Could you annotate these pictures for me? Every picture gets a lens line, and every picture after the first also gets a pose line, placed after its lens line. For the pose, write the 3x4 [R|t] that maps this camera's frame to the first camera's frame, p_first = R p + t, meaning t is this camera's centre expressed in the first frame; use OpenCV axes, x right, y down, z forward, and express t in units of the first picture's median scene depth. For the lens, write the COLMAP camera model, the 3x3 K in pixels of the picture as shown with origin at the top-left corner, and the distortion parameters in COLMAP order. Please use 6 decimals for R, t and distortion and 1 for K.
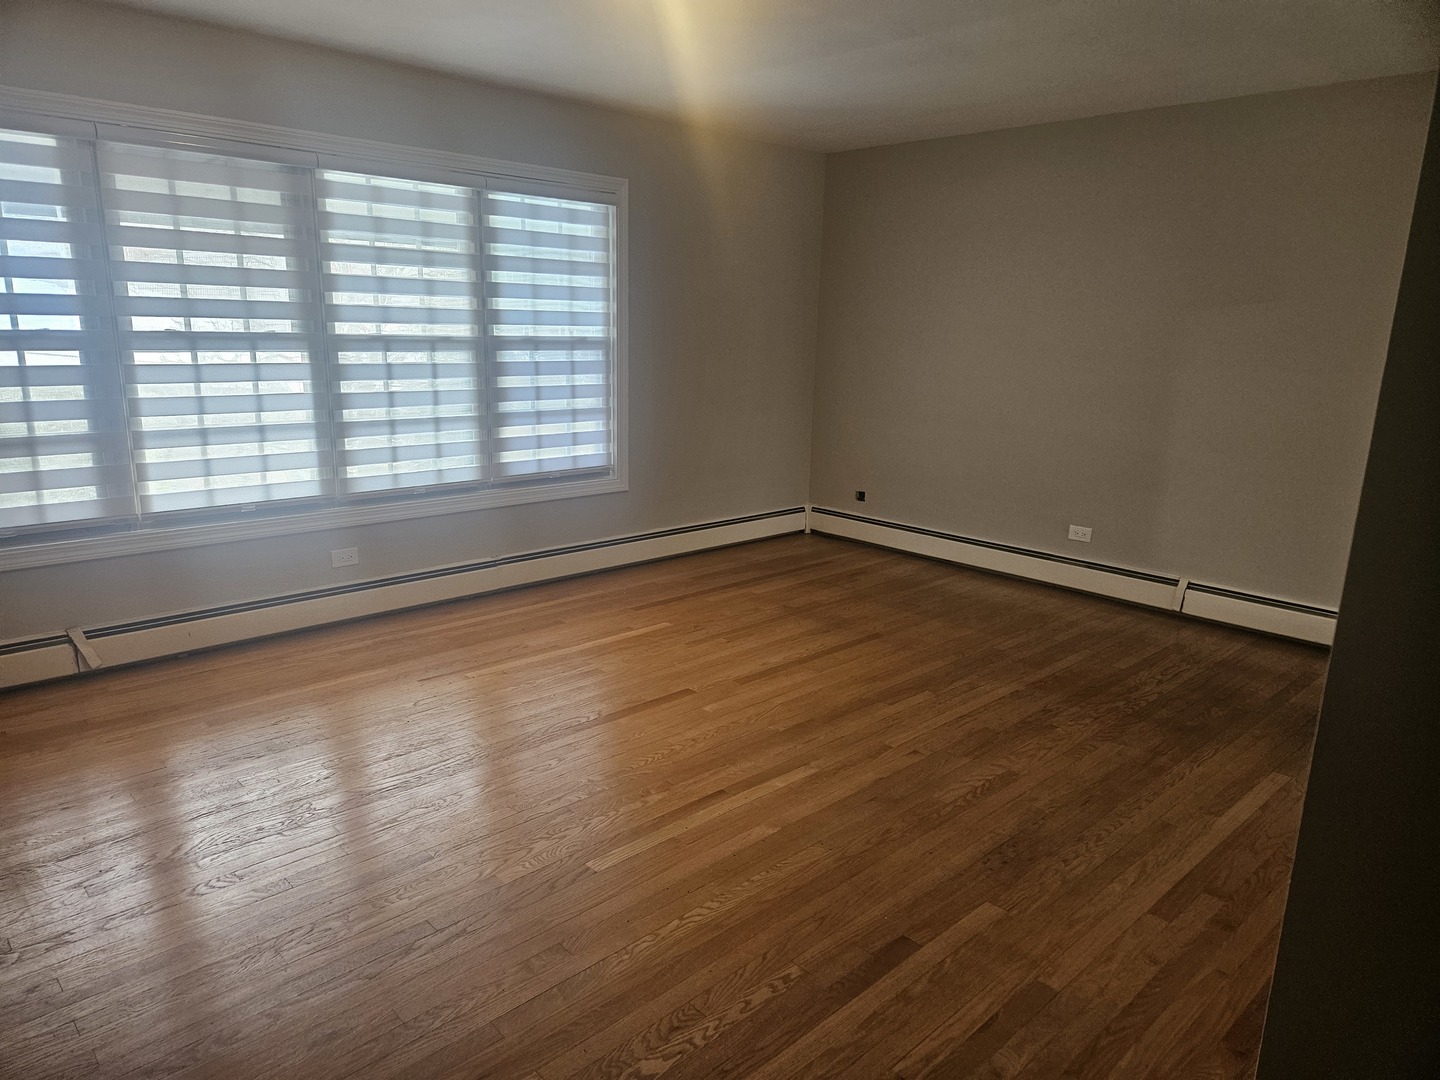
lens RADIAL K [[965.7, 0, 722.3], [0, 965.7, 551.1], [0, 0, 1]] dist [0.055782, -0.030801]
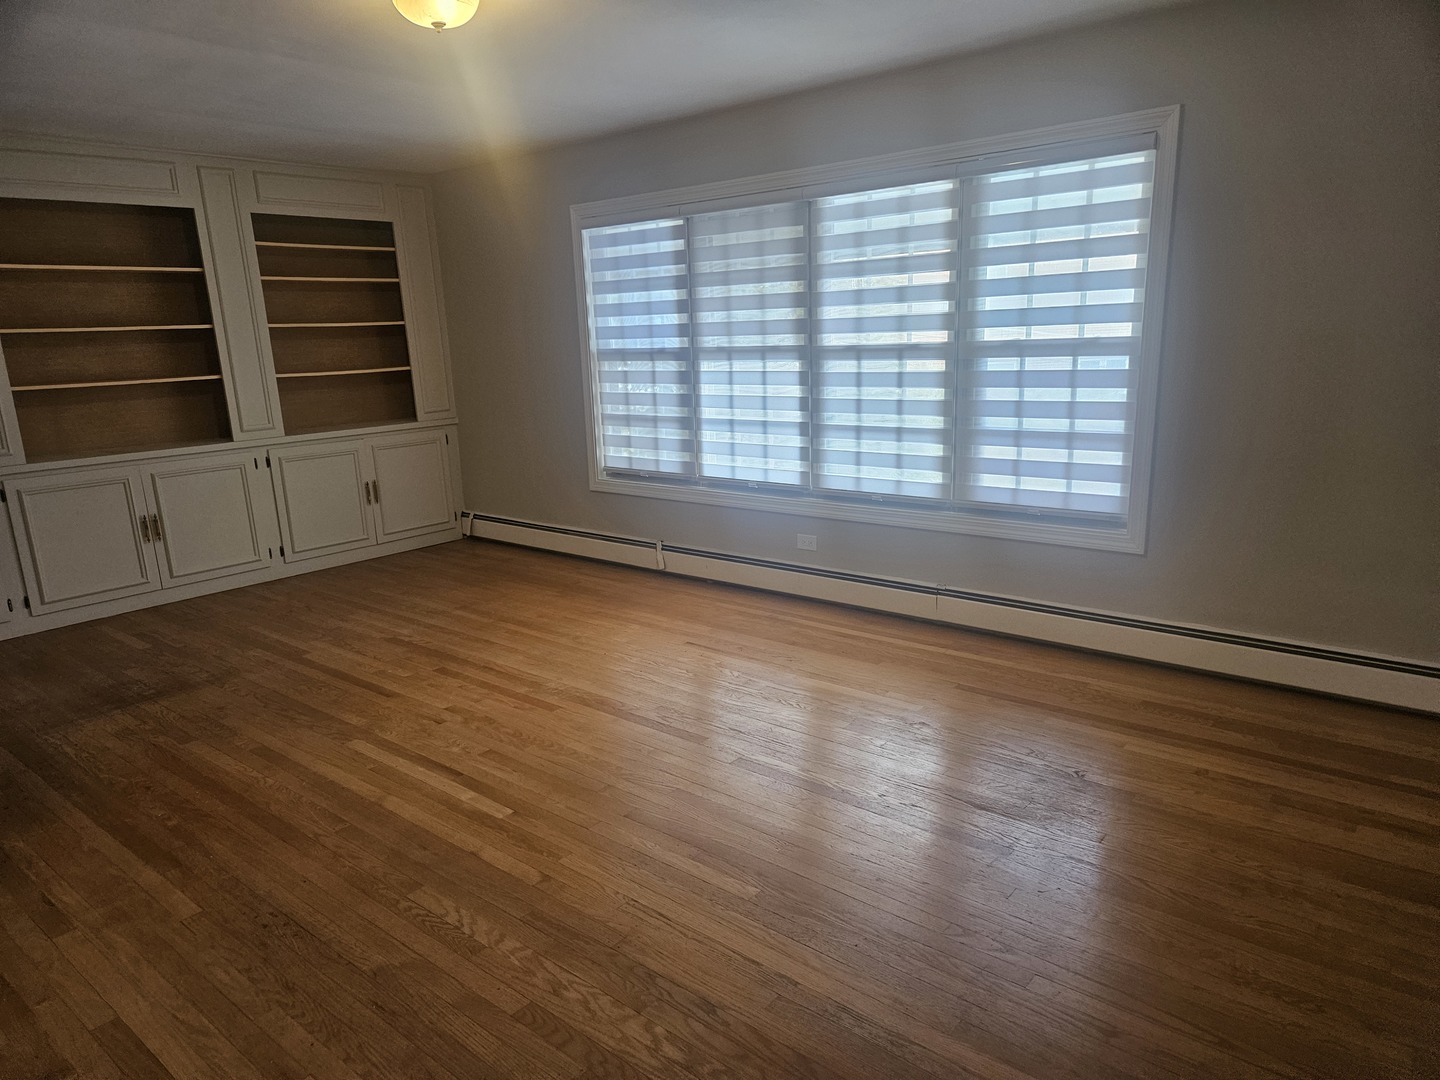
lens RADIAL K [[965.7, 0, 708.4], [0, 965.7, 561.3], [0, 0, 1]] dist [0.055782, -0.030801]
pose [[0.091790, 0.208464, -0.973713, 0.746760], [-0.196094, 0.962478, 0.187573, -0.171255], [0.976279, 0.173722, 0.129225, 0.794084]]
